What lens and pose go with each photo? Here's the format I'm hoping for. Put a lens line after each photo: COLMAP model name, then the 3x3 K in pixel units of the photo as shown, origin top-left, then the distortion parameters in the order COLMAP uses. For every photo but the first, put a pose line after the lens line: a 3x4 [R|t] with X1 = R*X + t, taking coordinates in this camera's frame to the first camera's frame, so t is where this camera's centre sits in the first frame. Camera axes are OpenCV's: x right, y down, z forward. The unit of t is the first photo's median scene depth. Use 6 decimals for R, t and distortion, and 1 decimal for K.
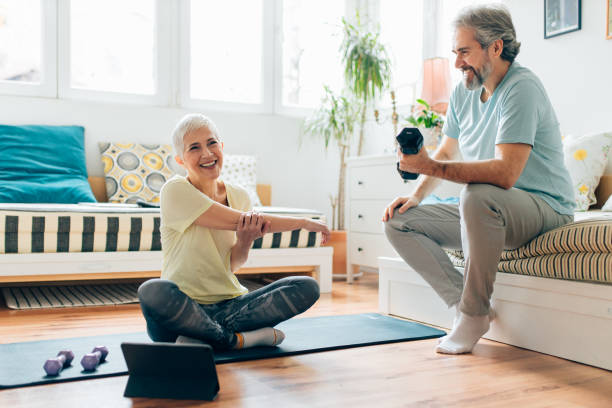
lens RADIAL K [[665.6, 0, 305.4], [0, 665.6, 231.7], [0, 0, 1]] dist [-0.000256, -0.000689]
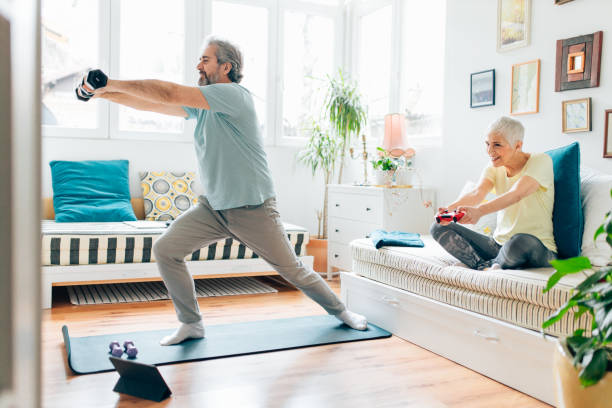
lens RADIAL K [[588.9, 0, 306.0], [0, 588.9, 204.0], [0, 0, 1]] dist [-0.001741, -0.011045]
pose [[0.999328, 0.016467, -0.032747, 0.061853], [-0.016222, 0.999839, 0.007717, -0.087567], [0.032868, -0.007180, 0.999434, -0.164057]]
